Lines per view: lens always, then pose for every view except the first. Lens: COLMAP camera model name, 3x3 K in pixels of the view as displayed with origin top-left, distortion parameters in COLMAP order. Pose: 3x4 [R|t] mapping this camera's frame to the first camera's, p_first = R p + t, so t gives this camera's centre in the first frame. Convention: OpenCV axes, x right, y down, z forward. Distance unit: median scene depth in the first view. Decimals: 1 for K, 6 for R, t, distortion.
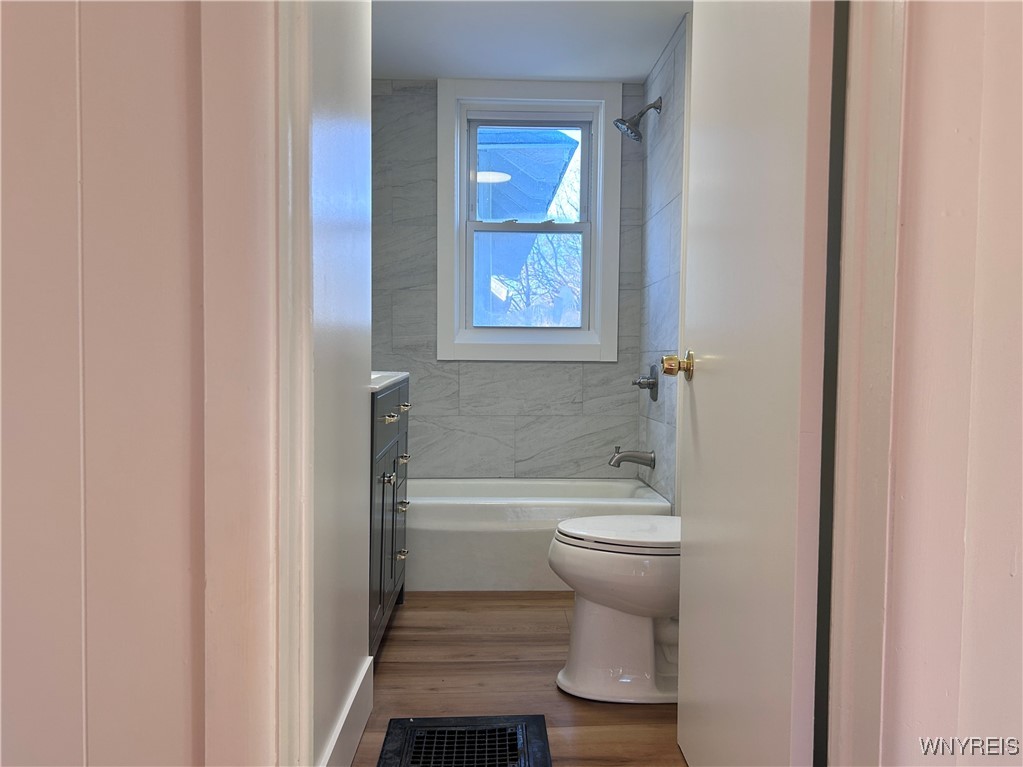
lens RADIAL K [[776.5, 0, 511.5], [0, 776.5, 383.5], [0, 0, 1]] dist [0.092281, -0.109224]
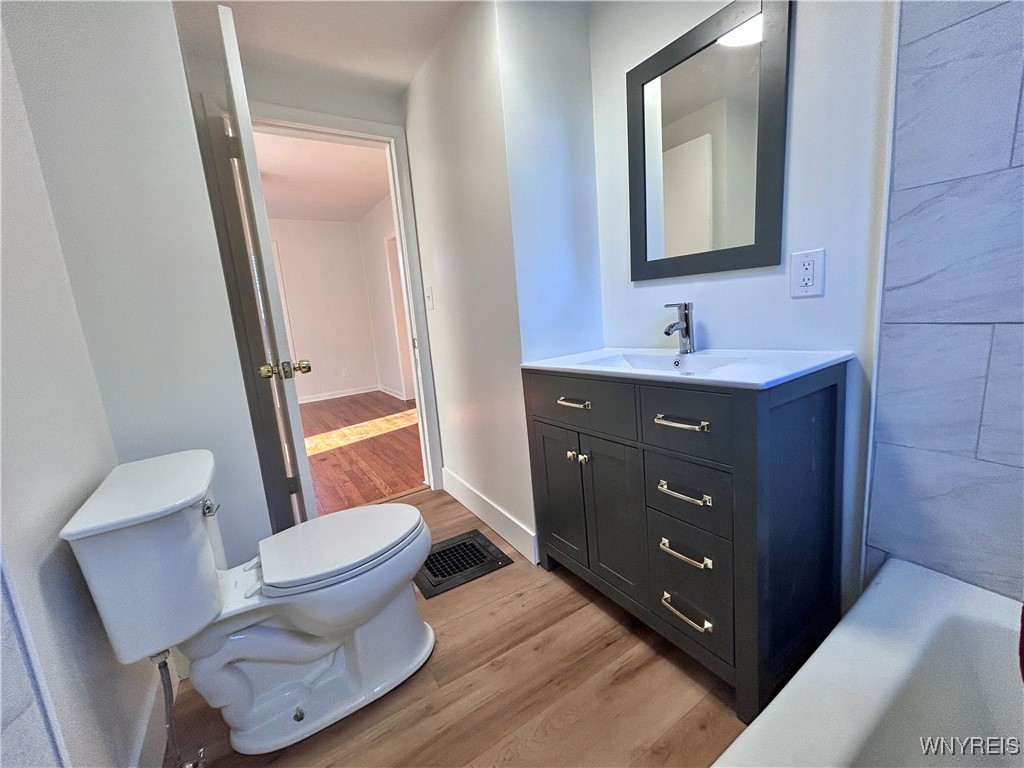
lens RADIAL K [[416.7, 0, 512.0], [0, 416.7, 384.0], [0, 0, 1]] dist [0.028058, 0.000187]
pose [[-0.847845, 0.142349, -0.510780, 0.202568], [0.050507, 0.980592, 0.189444, -0.090107], [0.527834, 0.134822, -0.838579, 1.379613]]
